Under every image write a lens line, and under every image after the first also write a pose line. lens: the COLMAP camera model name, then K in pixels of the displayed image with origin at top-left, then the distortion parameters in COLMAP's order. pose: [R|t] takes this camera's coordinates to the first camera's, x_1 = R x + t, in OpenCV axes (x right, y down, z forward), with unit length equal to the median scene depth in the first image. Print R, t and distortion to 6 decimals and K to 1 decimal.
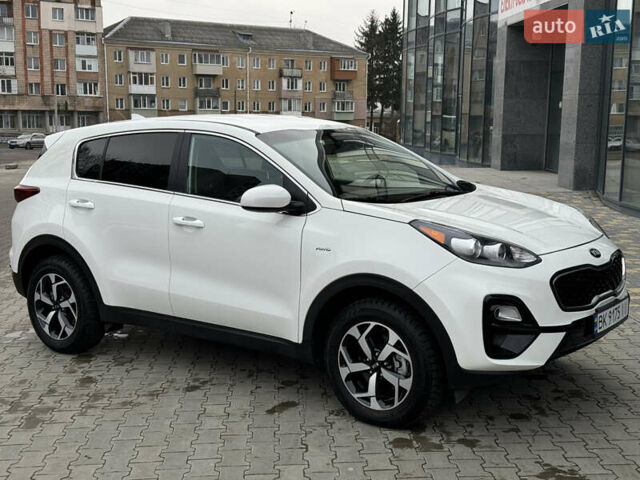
lens RADIAL K [[882.0, 0, 322.9], [0, 882.0, 238.5], [0, 0, 1]] dist [0.121060, 0.000000]
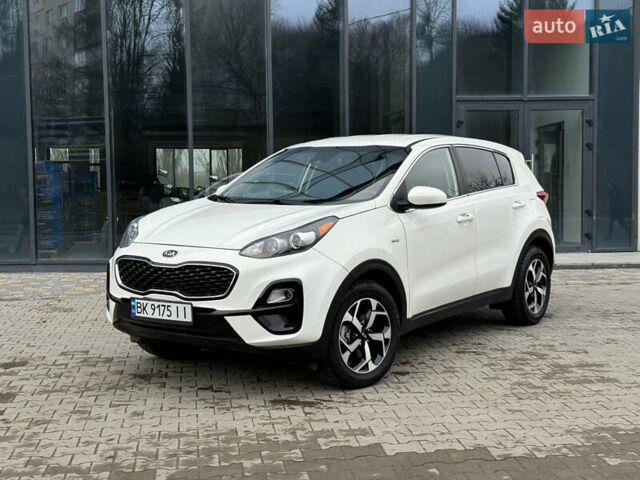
lens RADIAL K [[882.0, 0, 318.8], [0, 882.0, 240.9], [0, 0, 1]] dist [0.121060, 0.000000]
pose [[-0.089904, -0.067270, 0.993676, -1.319052], [0.146481, 0.985973, 0.080001, -0.108211], [-0.985120, 0.152747, -0.078790, 1.243818]]
